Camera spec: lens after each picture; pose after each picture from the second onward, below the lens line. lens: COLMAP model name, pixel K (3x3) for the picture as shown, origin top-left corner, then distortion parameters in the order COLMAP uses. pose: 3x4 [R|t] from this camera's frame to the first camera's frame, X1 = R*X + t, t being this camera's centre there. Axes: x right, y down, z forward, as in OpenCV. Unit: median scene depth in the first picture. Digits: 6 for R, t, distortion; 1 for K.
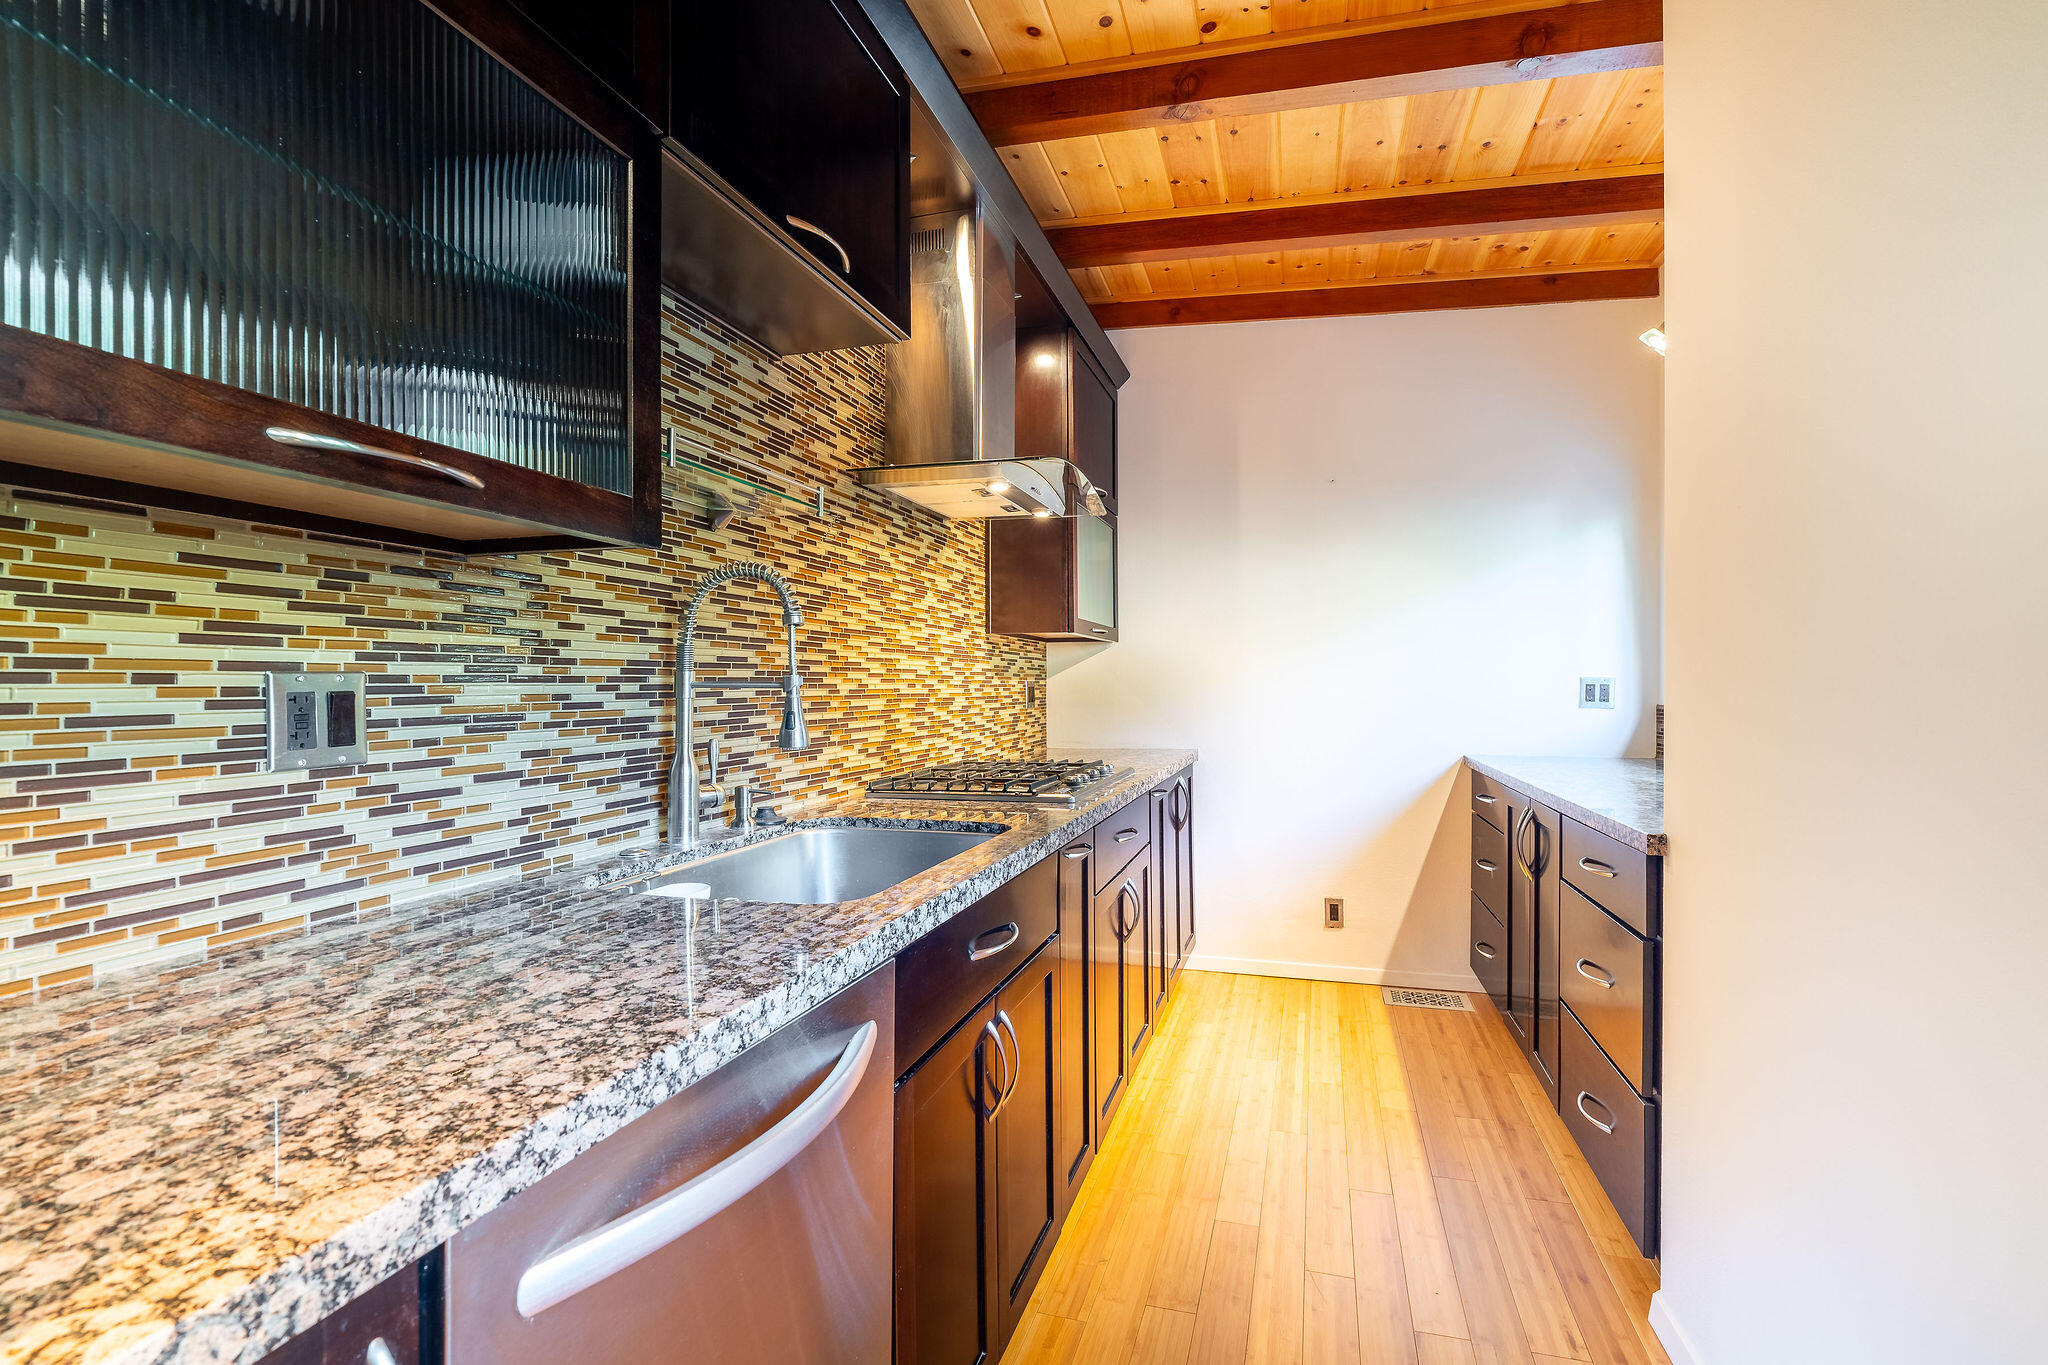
lens RADIAL K [[922.9, 0, 1024.2], [0, 922.9, 690.3], [0, 0, 1]] dist [-0.007816, 0.003659]
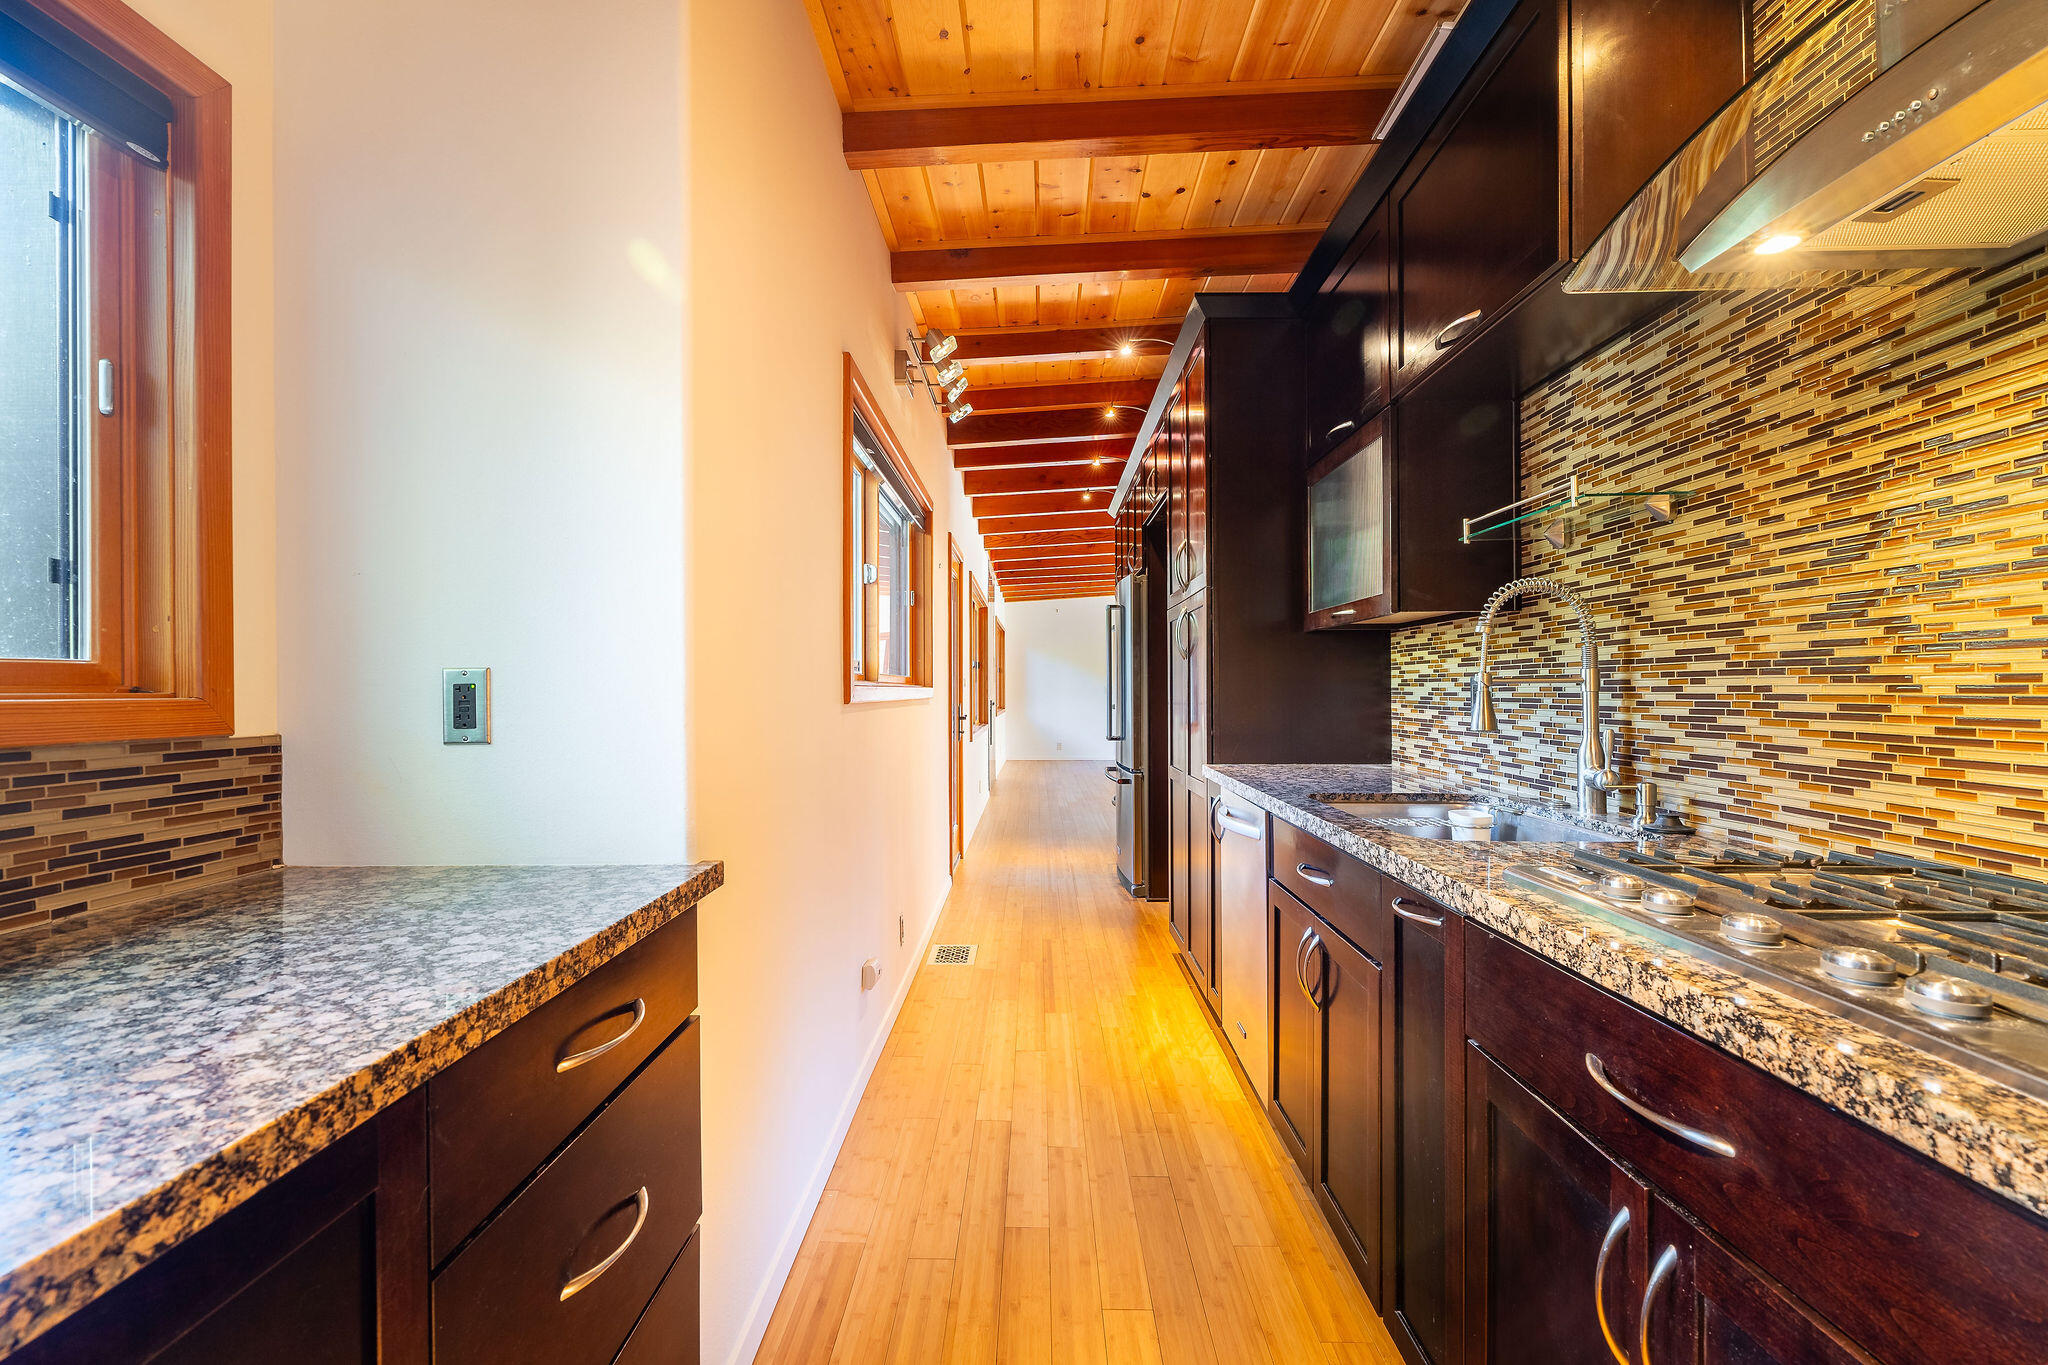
lens RADIAL K [[922.9, 0, 1024.1], [0, 922.9, 685.8], [0, 0, 1]] dist [-0.007816, 0.003659]
pose [[-0.957331, 0.013525, -0.288678, 0.585714], [0.012884, 0.999909, 0.004123, -0.011794], [0.288708, 0.000228, -0.957417, 1.677228]]
